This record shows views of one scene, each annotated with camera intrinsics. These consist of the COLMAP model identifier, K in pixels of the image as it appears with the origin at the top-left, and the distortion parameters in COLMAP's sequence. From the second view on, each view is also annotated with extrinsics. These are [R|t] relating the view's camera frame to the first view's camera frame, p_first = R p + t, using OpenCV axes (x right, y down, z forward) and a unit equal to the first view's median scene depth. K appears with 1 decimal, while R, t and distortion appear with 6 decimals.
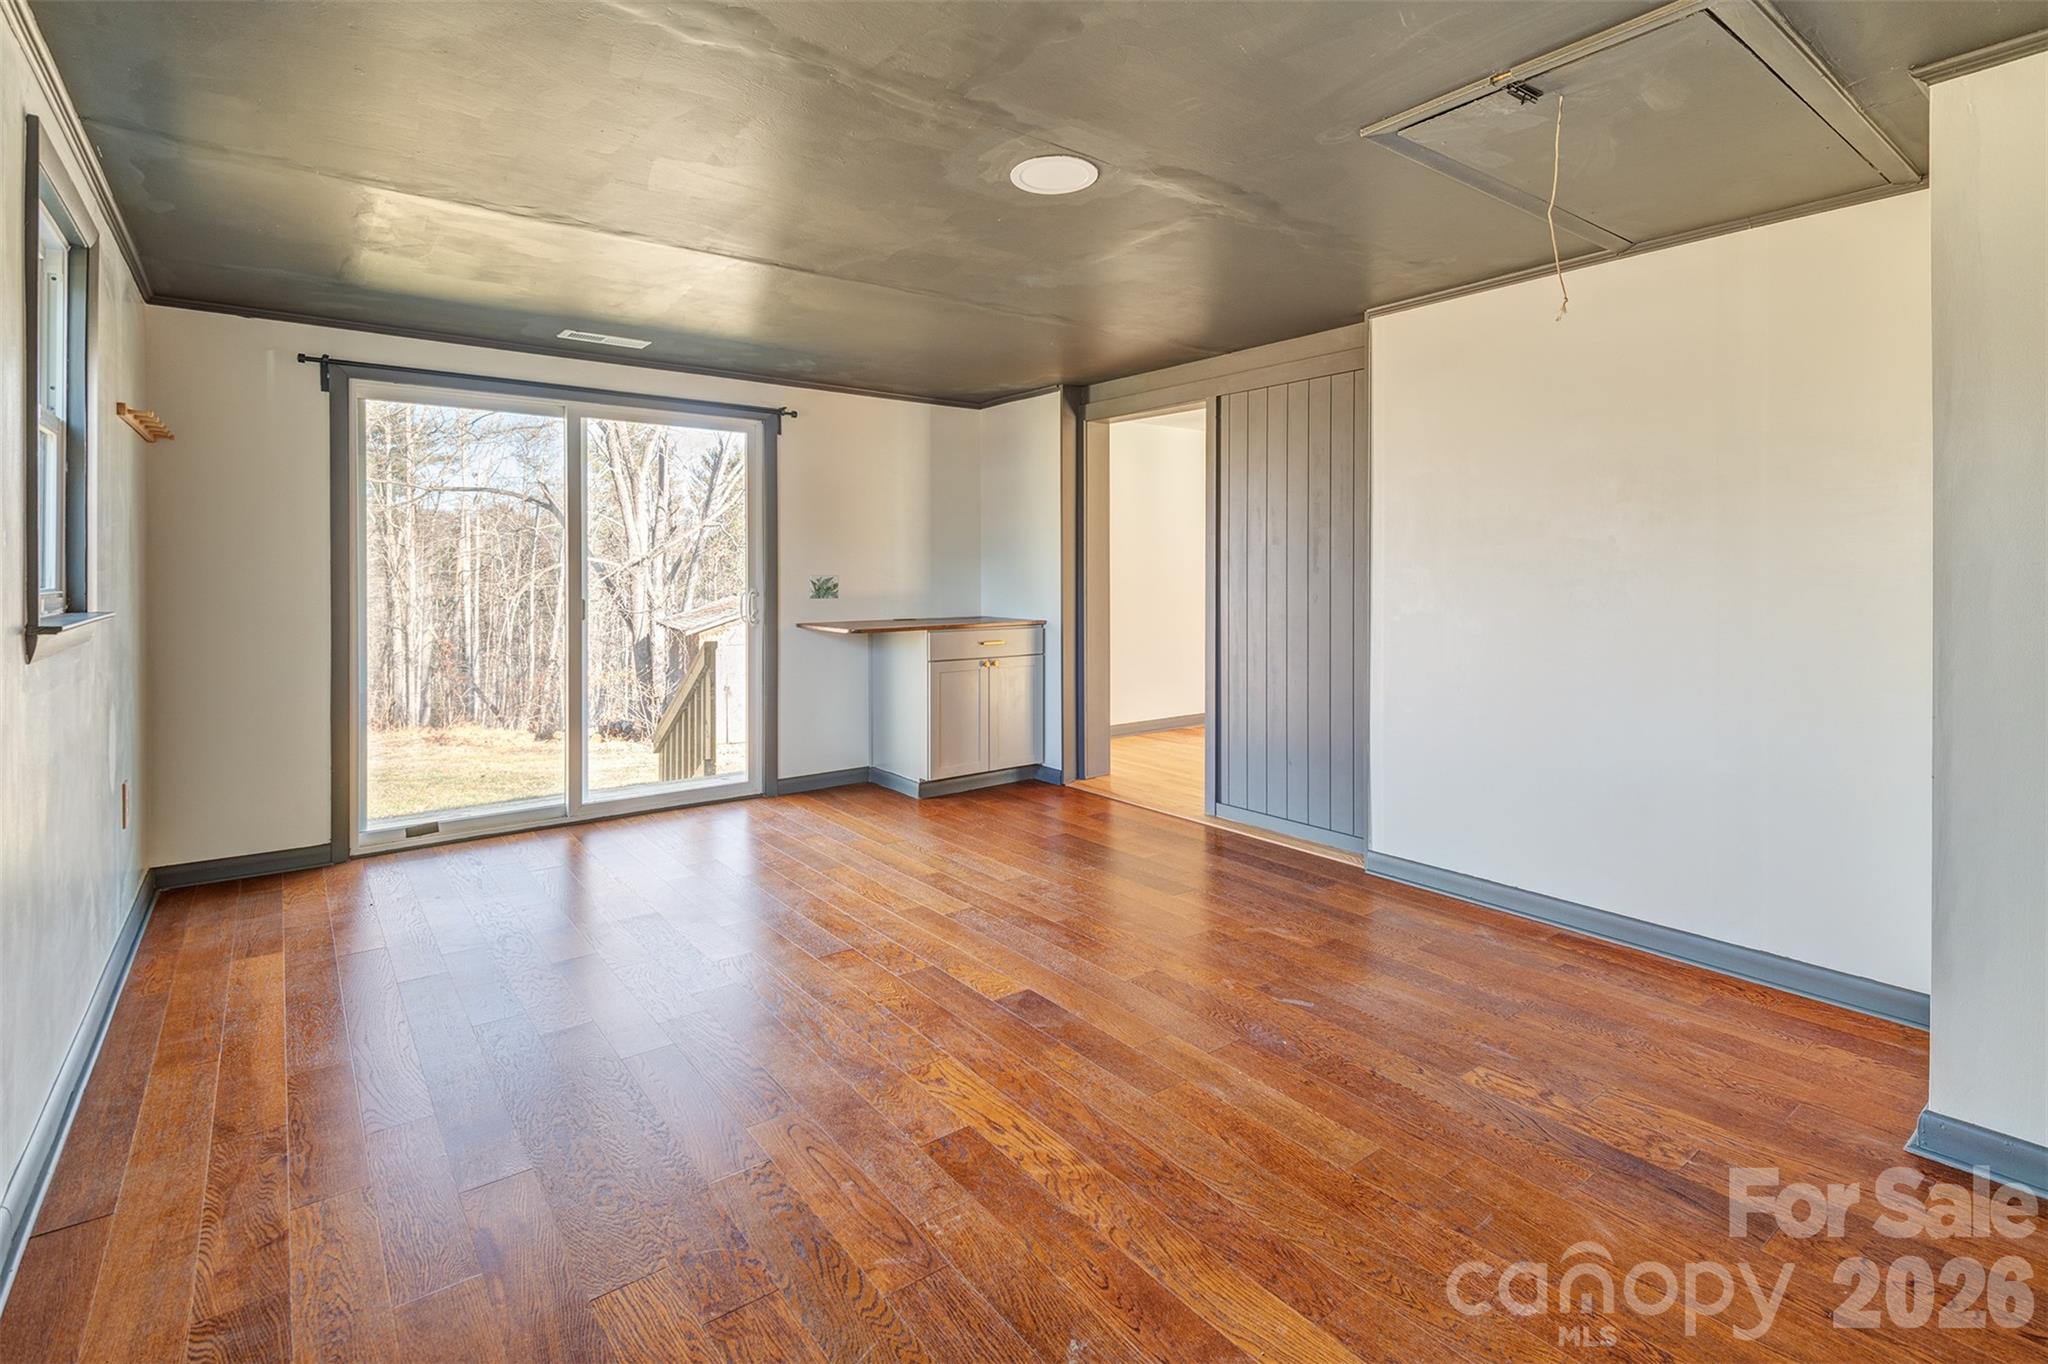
lens RADIAL K [[954.8, 0, 1014.3], [0, 954.8, 682.2], [0, 0, 1]] dist [-0.004106, -0.000739]
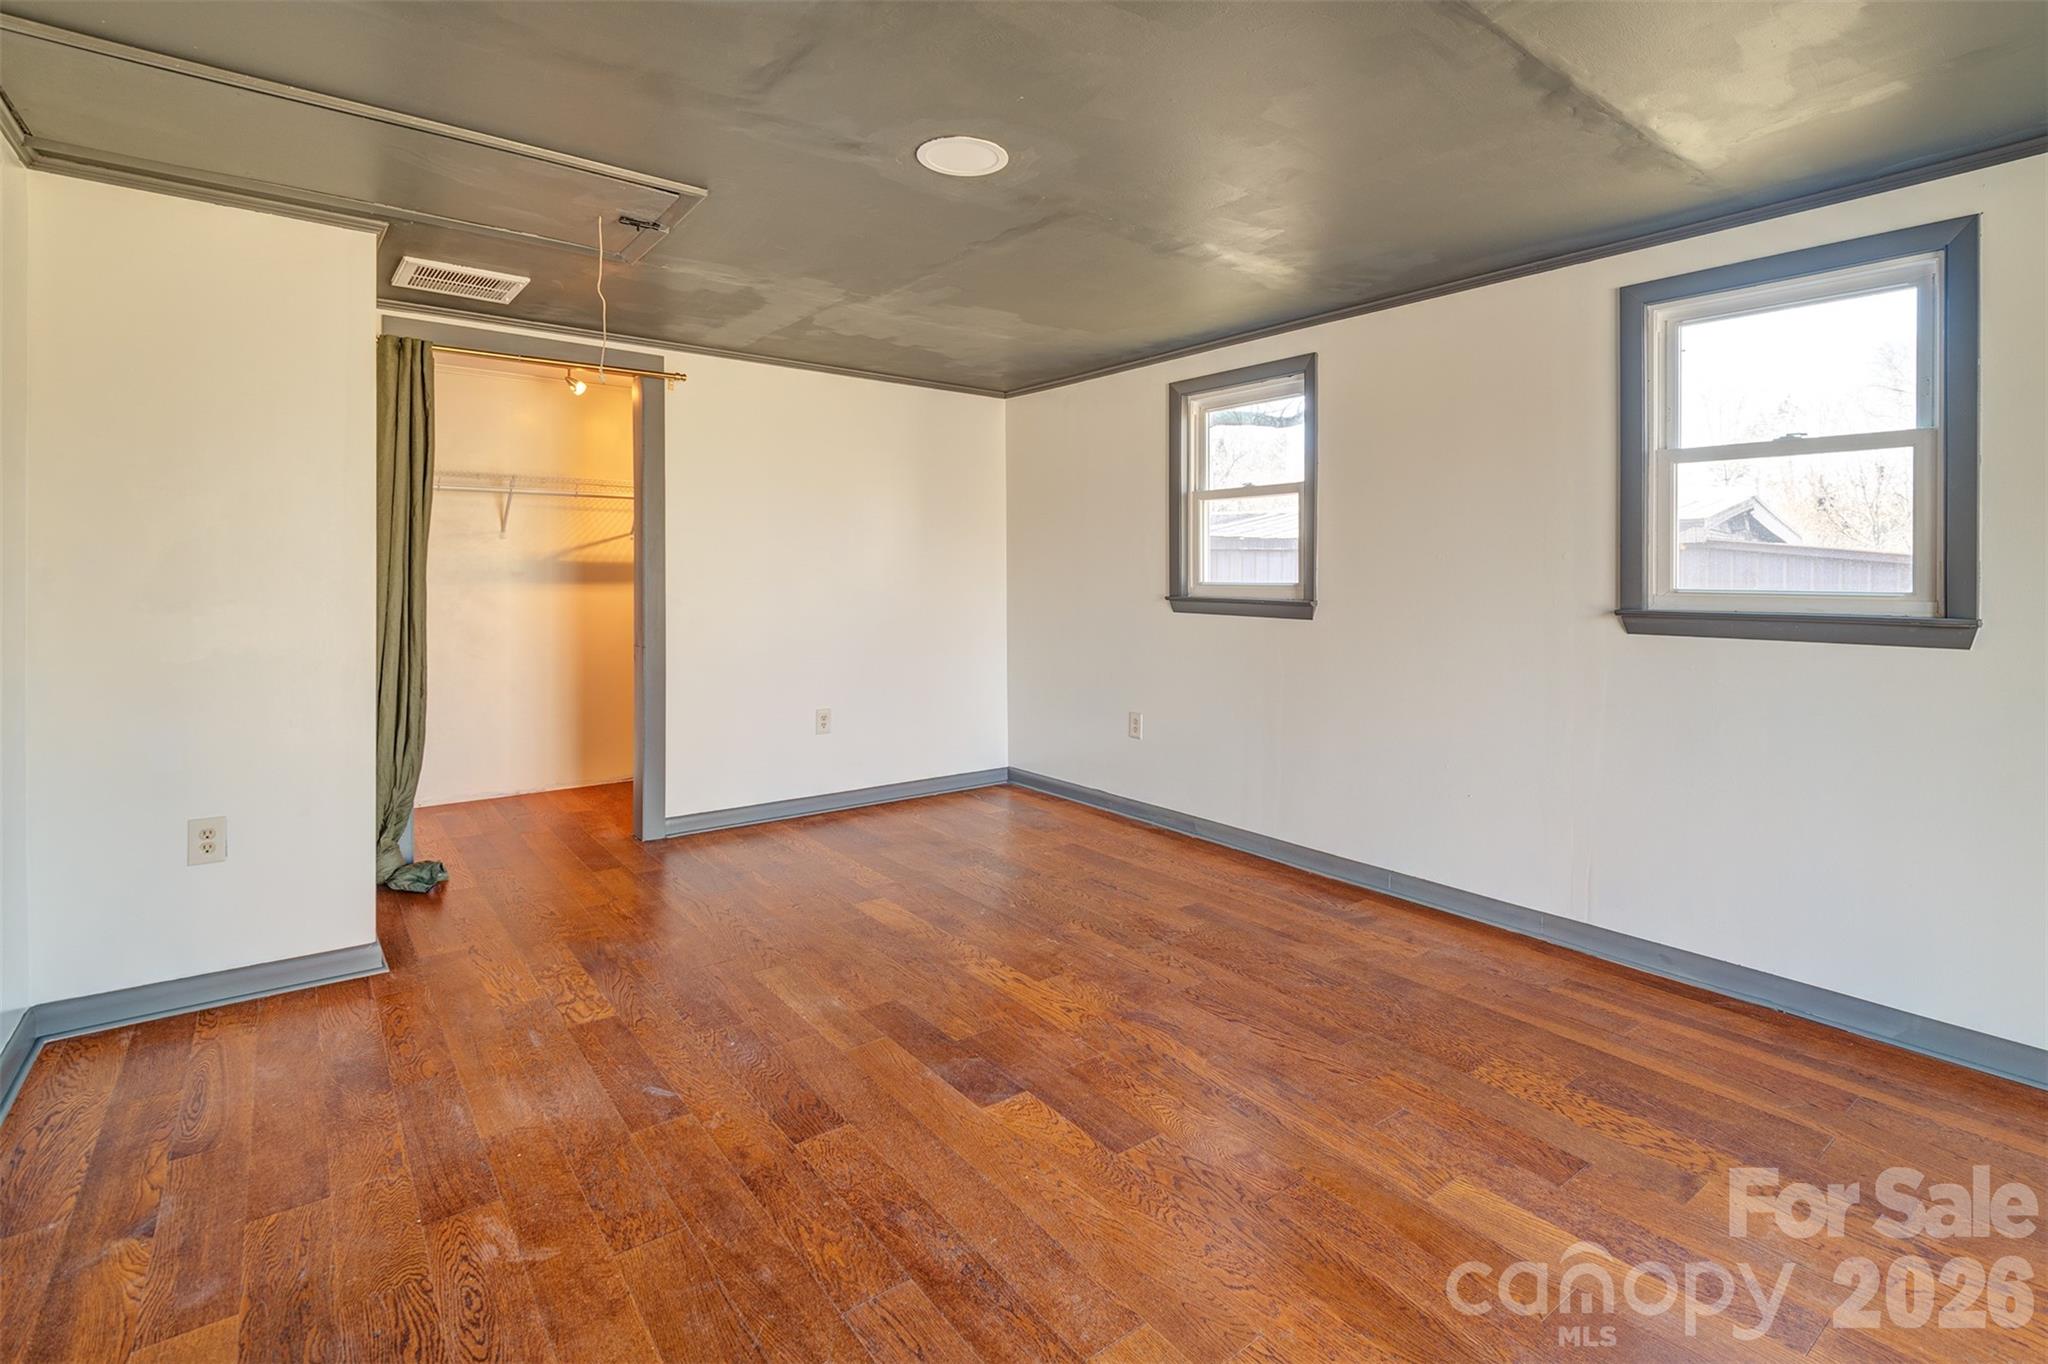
lens RADIAL K [[954.8, 0, 1020.7], [0, 954.8, 681.1], [0, 0, 1]] dist [-0.004106, -0.000739]
pose [[-0.999976, -0.006963, -0.000287, -0.016523], [-0.006849, 0.974319, 0.225069, -0.231834], [-0.001288, 0.225066, -0.974343, 1.987259]]
